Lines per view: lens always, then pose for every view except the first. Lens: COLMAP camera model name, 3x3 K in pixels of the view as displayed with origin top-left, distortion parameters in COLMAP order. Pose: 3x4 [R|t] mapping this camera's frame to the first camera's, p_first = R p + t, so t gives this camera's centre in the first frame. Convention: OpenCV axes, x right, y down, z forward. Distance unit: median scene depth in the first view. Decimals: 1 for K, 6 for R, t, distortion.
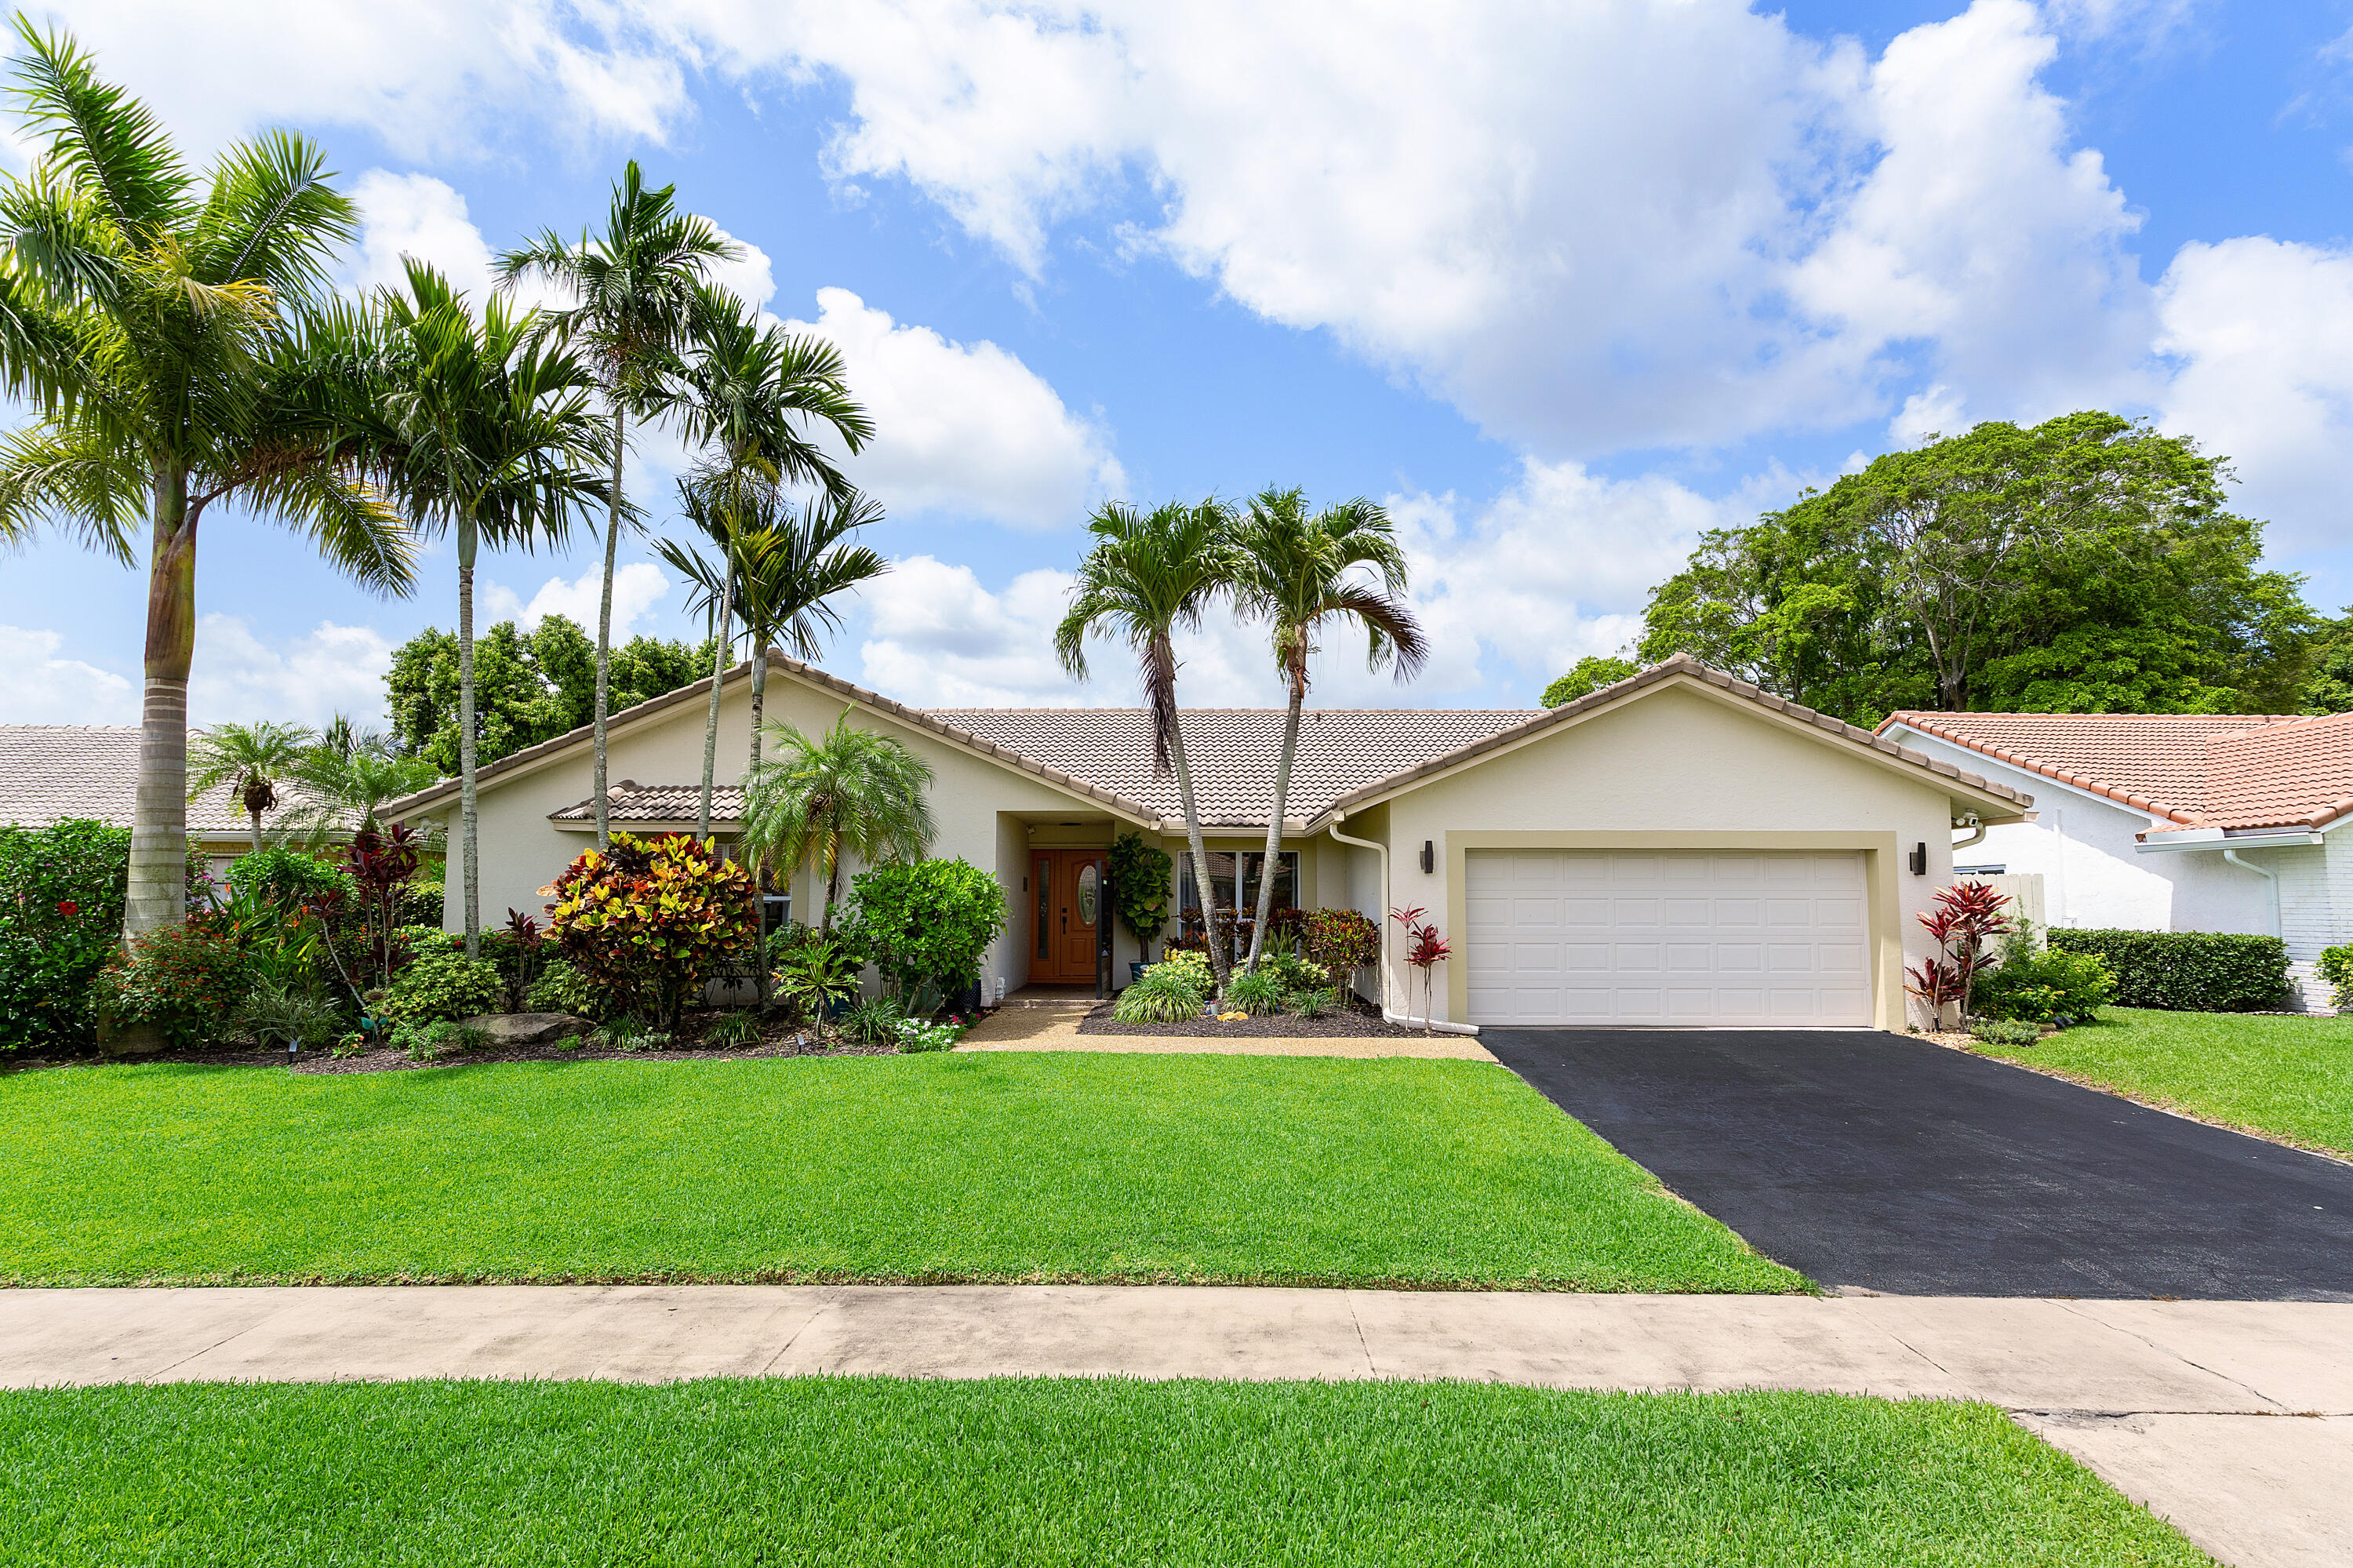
lens RADIAL K [[1115.4, 0, 1177.1], [0, 1115.4, 799.8], [0, 0, 1]] dist [0.000179, -0.000223]
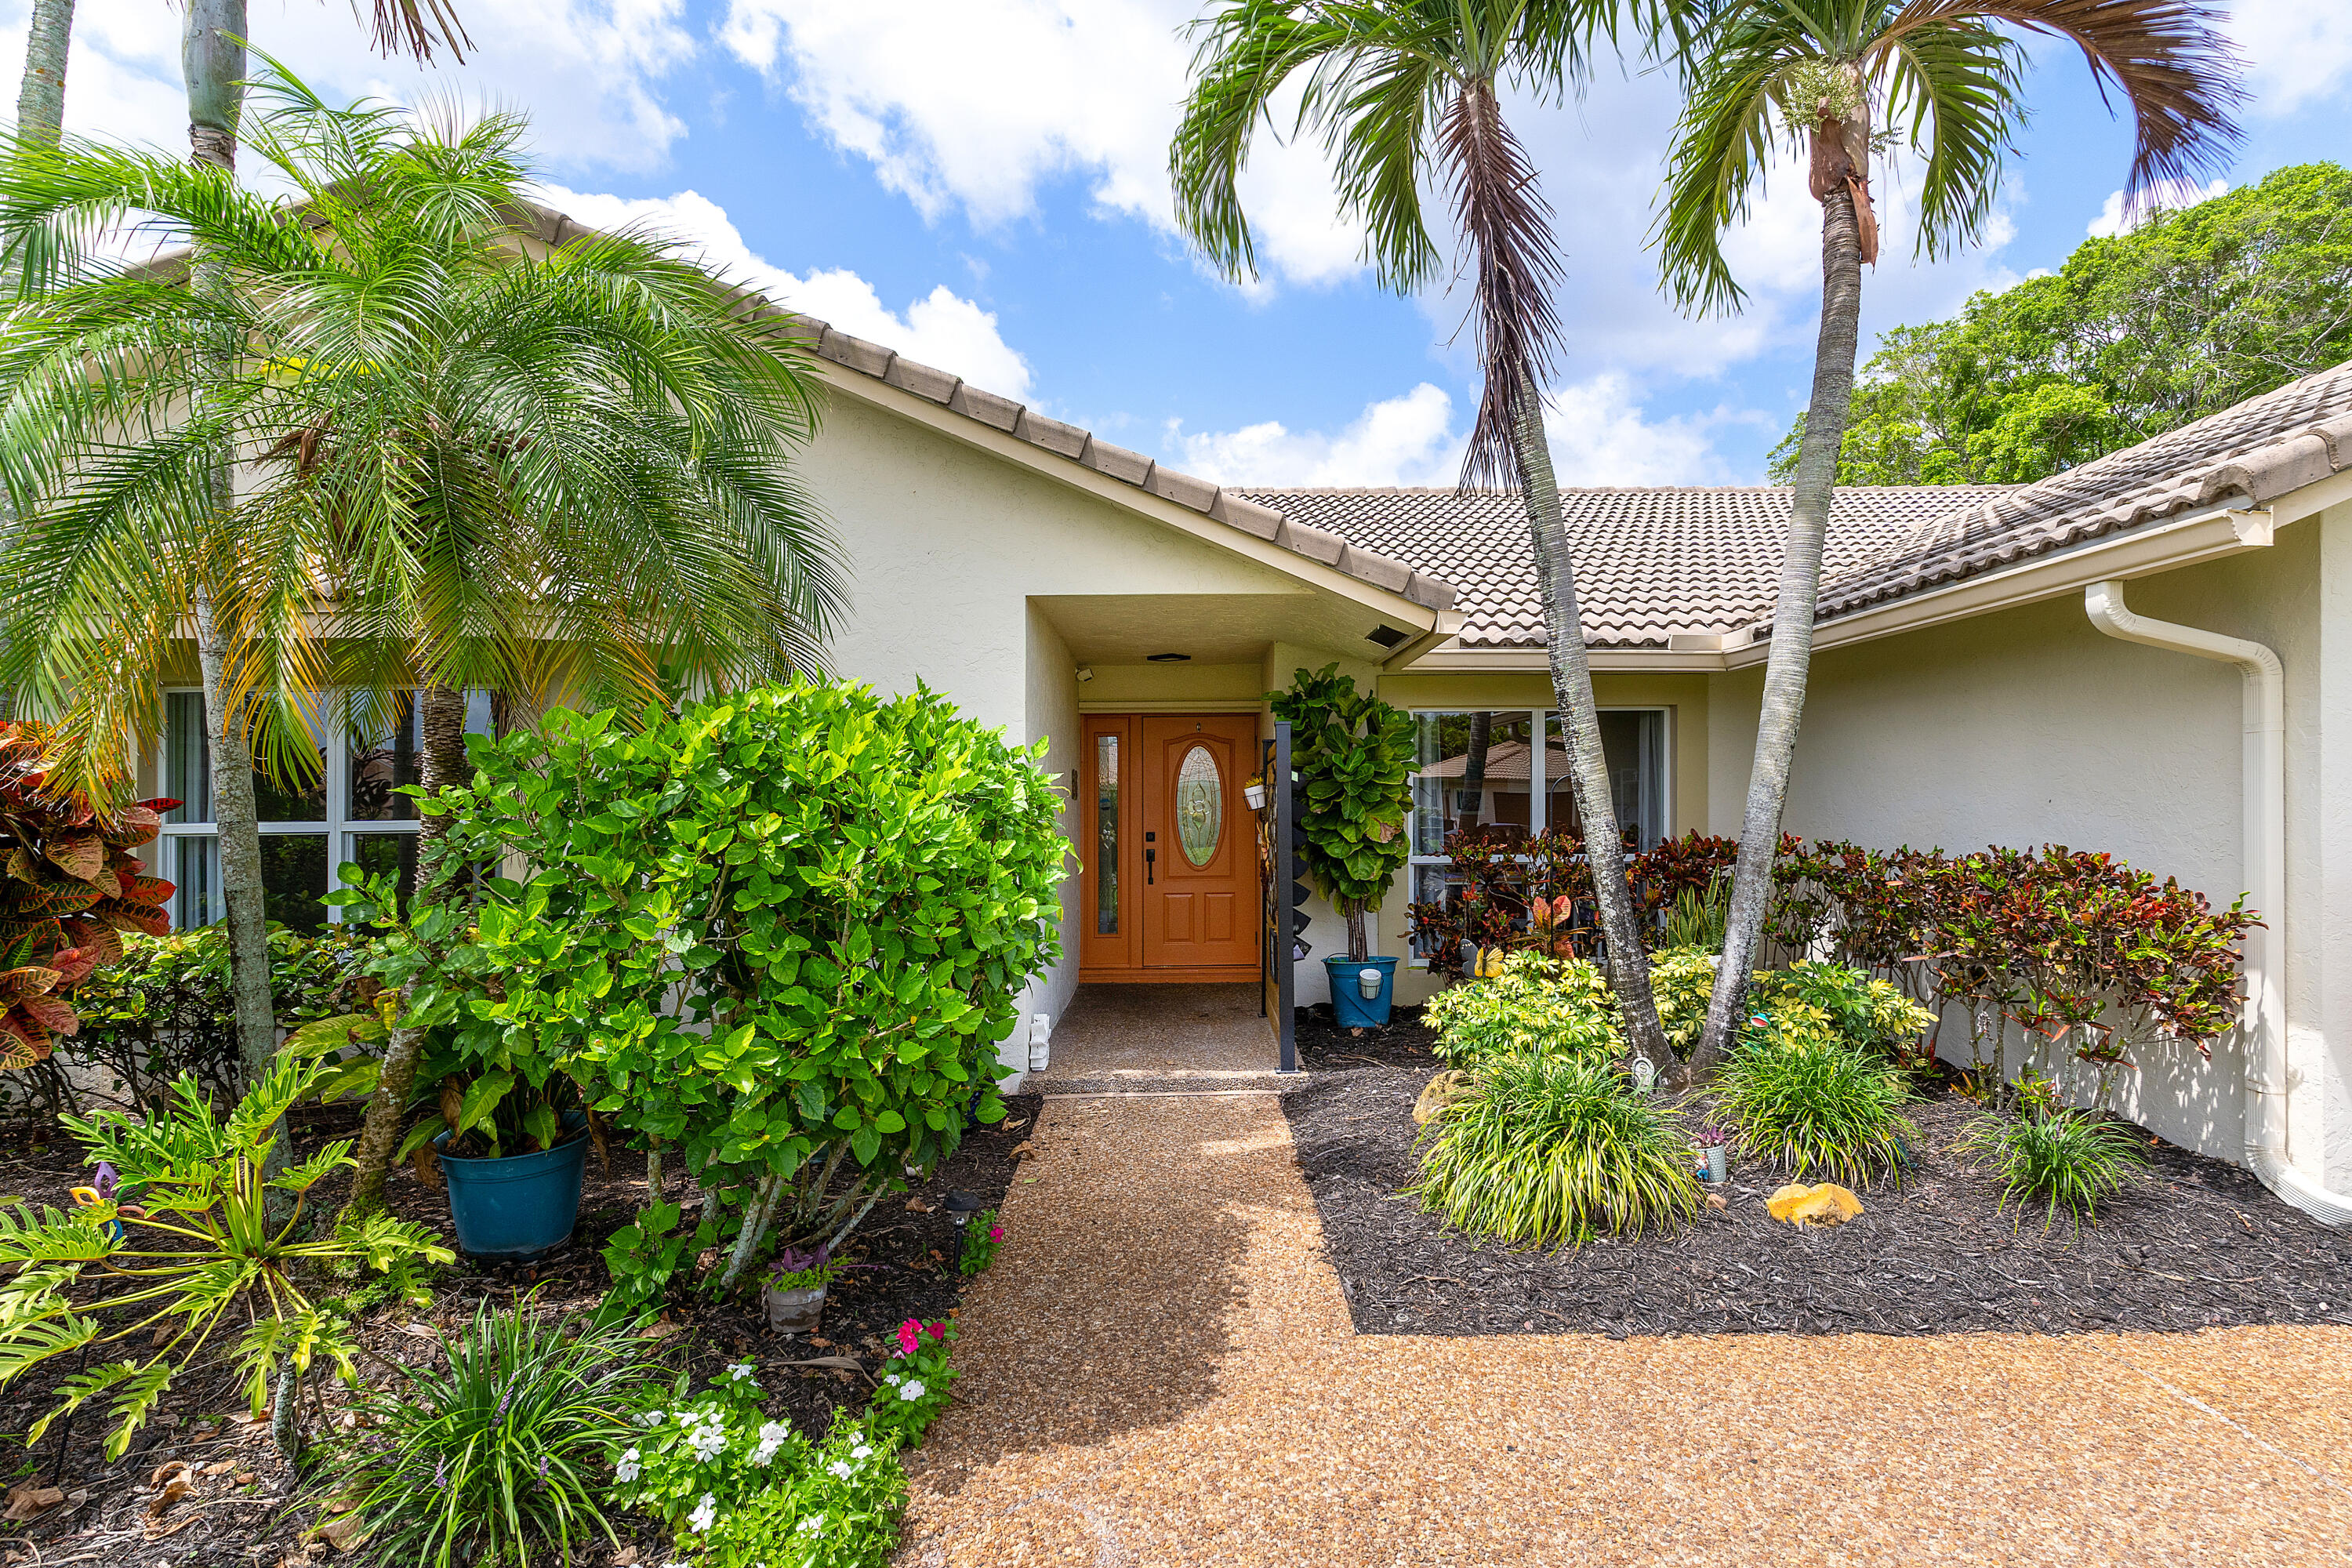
lens RADIAL K [[1155.6, 0, 1209.8], [0, 1155.6, 772.1], [0, 0, 1]] dist [0.002886, 0.000311]
pose [[0.999454, -0.011402, 0.031025, -0.142424], [0.009486, 0.998080, 0.061205, 0.060545], [-0.031663, -0.060877, 0.997643, 0.762900]]
